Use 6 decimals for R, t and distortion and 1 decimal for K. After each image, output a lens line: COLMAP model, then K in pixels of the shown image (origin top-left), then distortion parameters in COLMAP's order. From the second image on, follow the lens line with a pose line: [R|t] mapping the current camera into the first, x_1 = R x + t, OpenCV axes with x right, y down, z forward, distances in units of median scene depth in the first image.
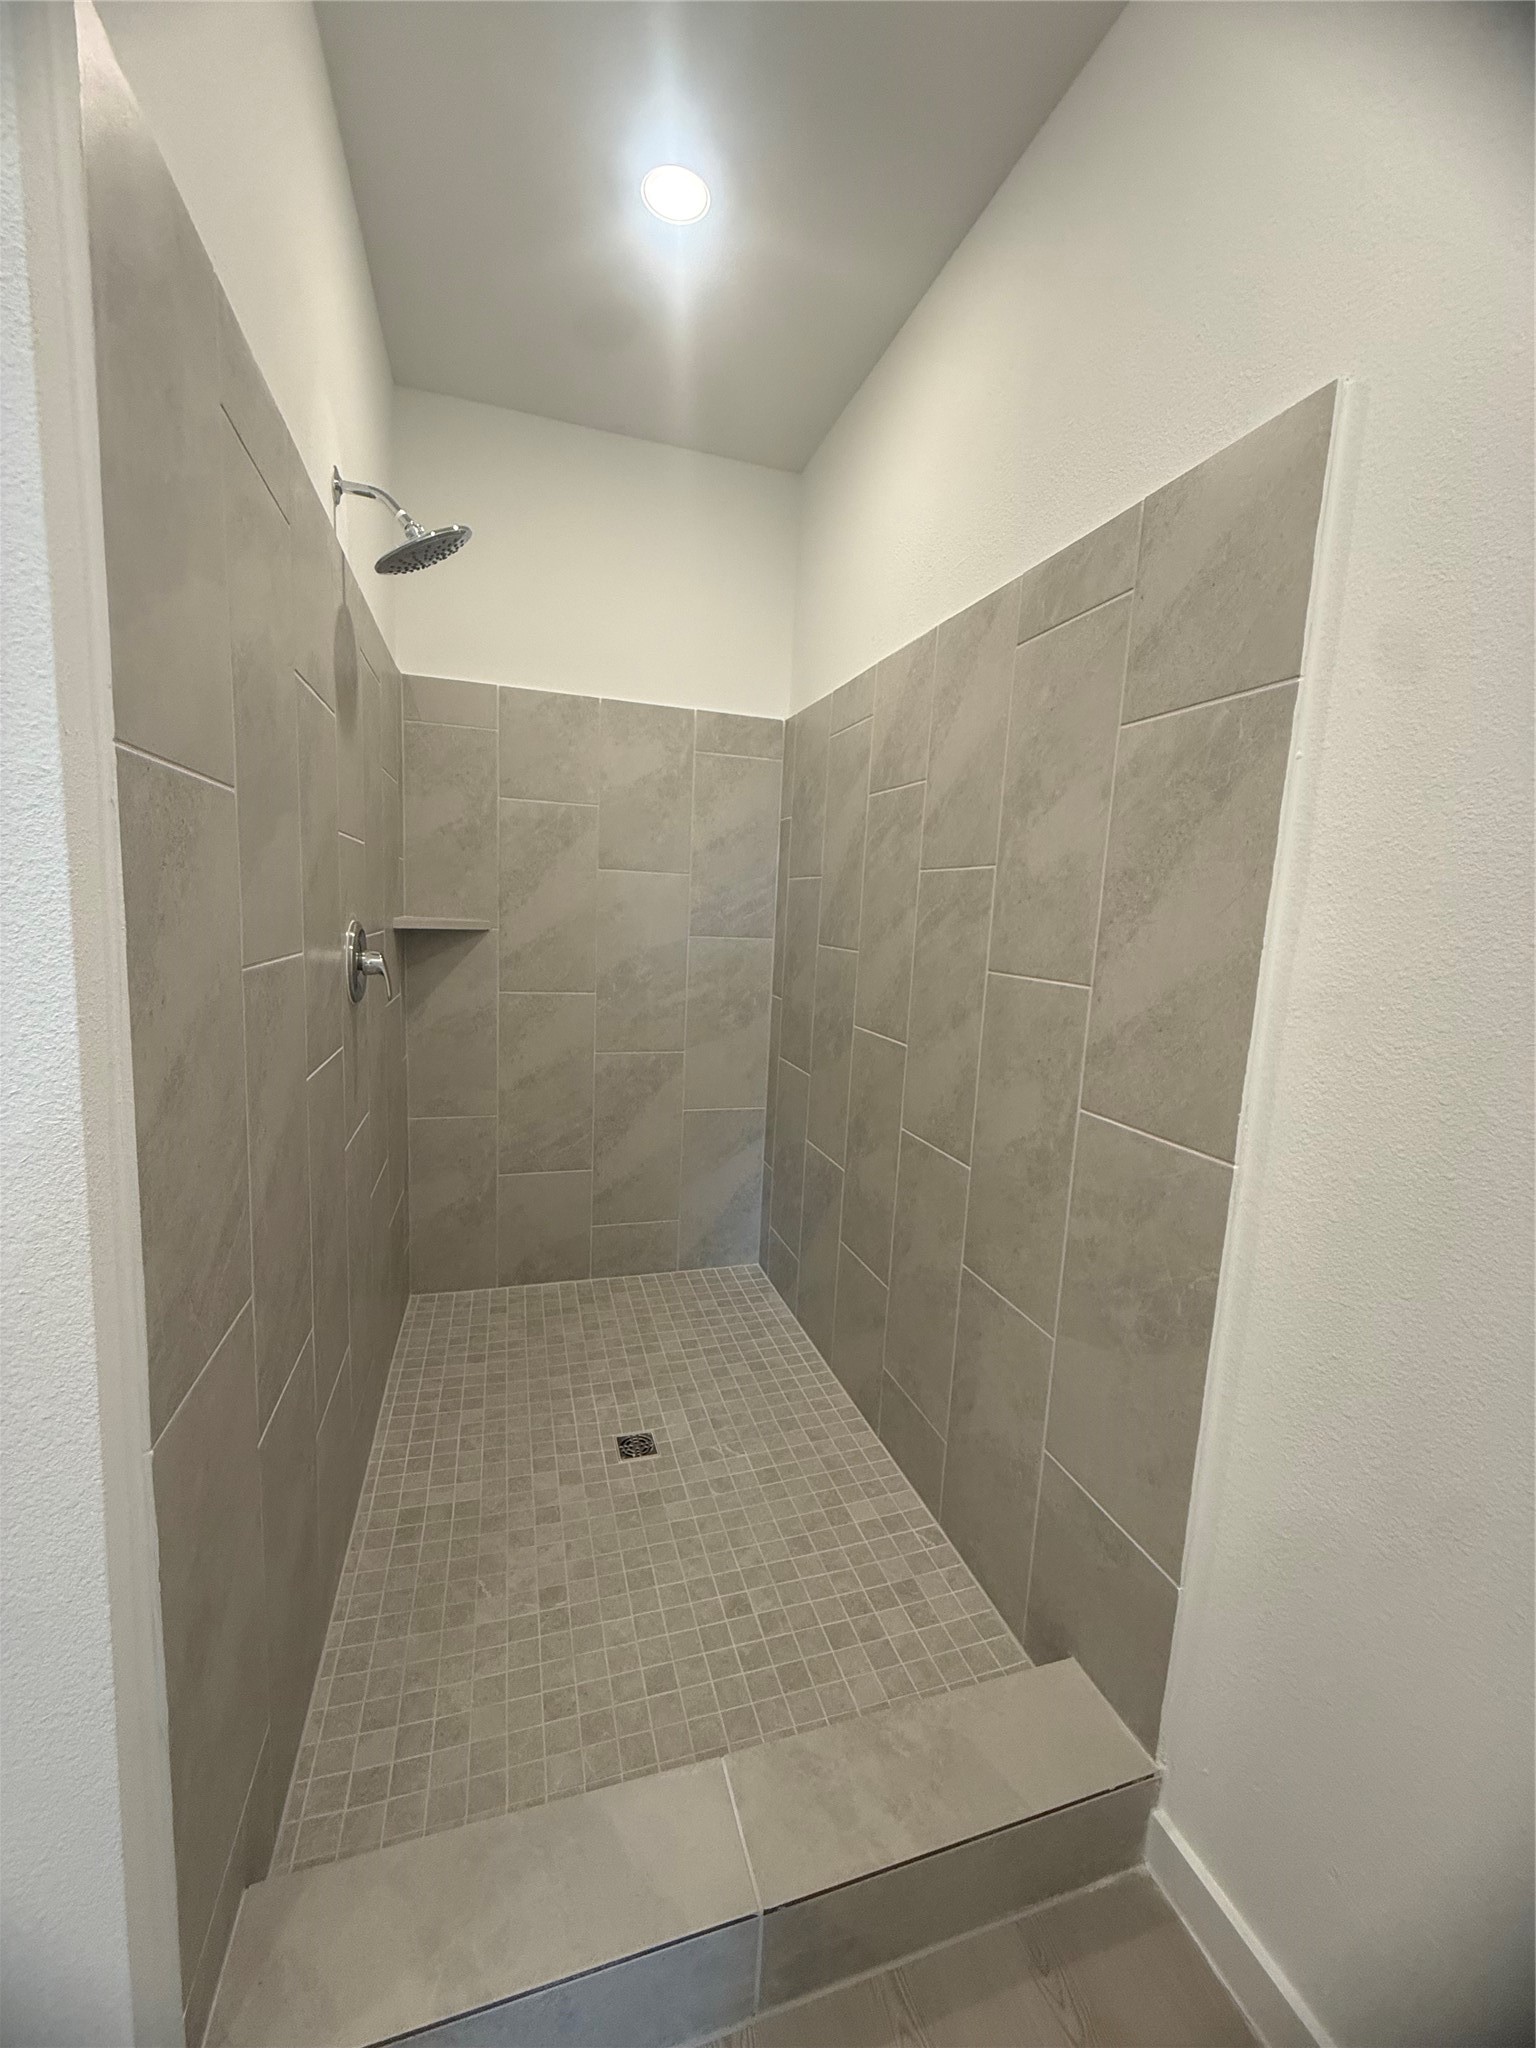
lens RADIAL K [[808.6, 0, 766.3], [0, 808.6, 1022.3], [0, 0, 1]] dist [0.000628, 0.000024]
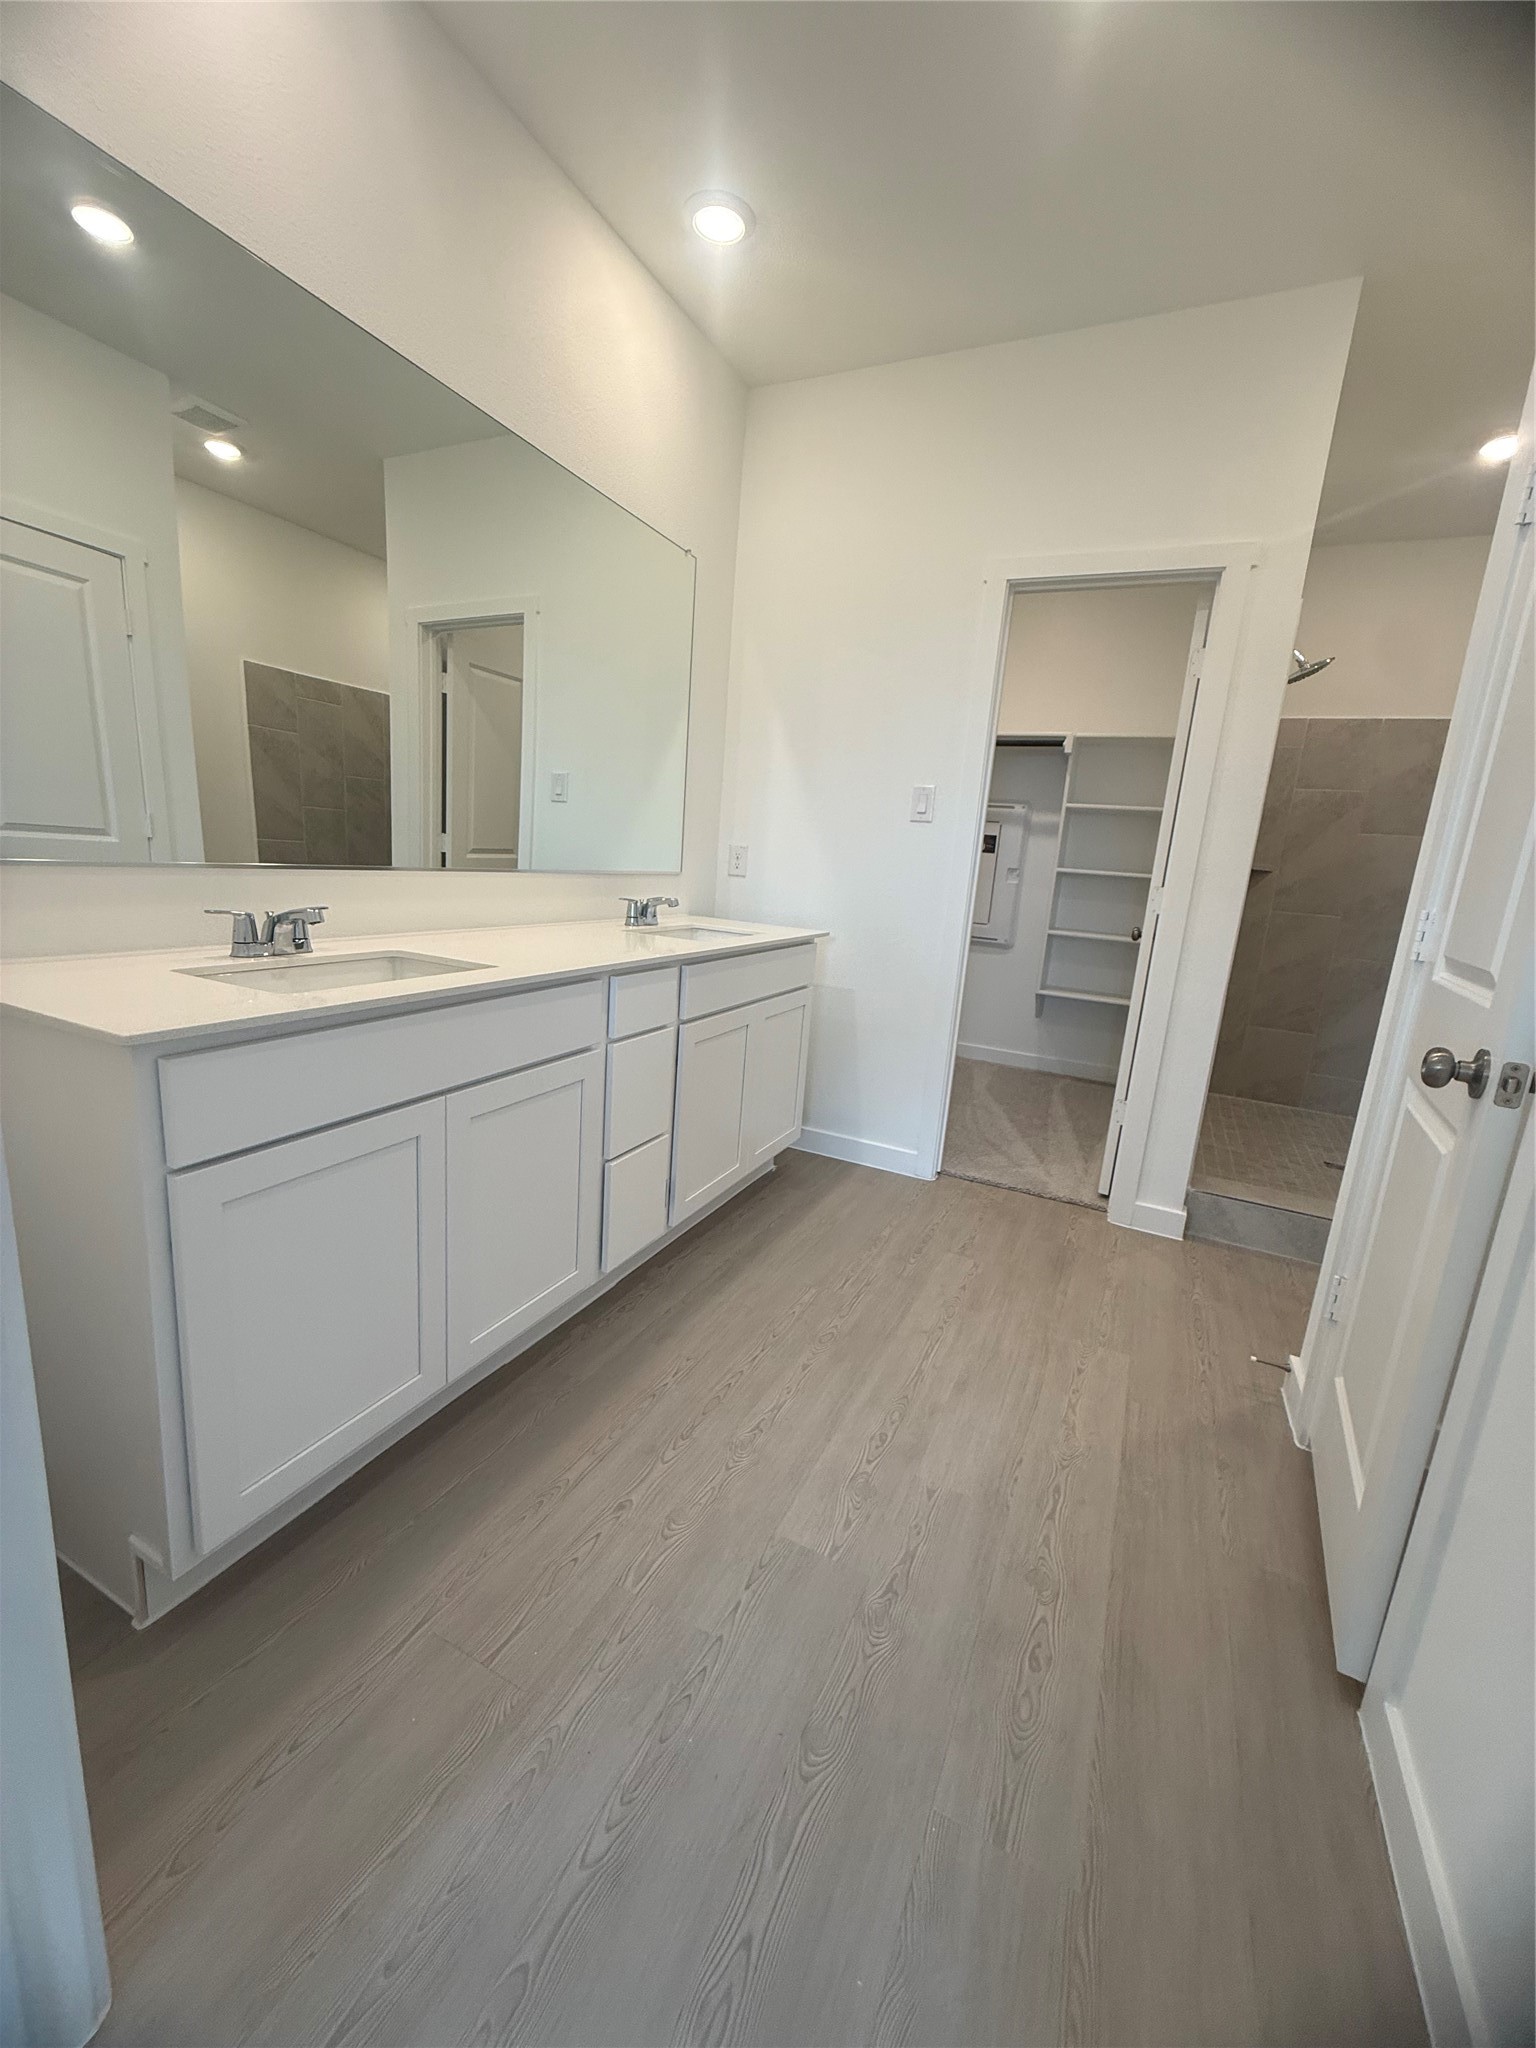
lens RADIAL K [[808.6, 0, 768.5], [0, 808.6, 1020.4], [0, 0, 1]] dist [0.000628, 0.000024]
pose [[0.724901, 0.143132, -0.673819, 0.061817], [-0.130529, 0.988995, 0.069656, 0.202993], [0.676373, 0.037459, 0.735606, -0.879124]]
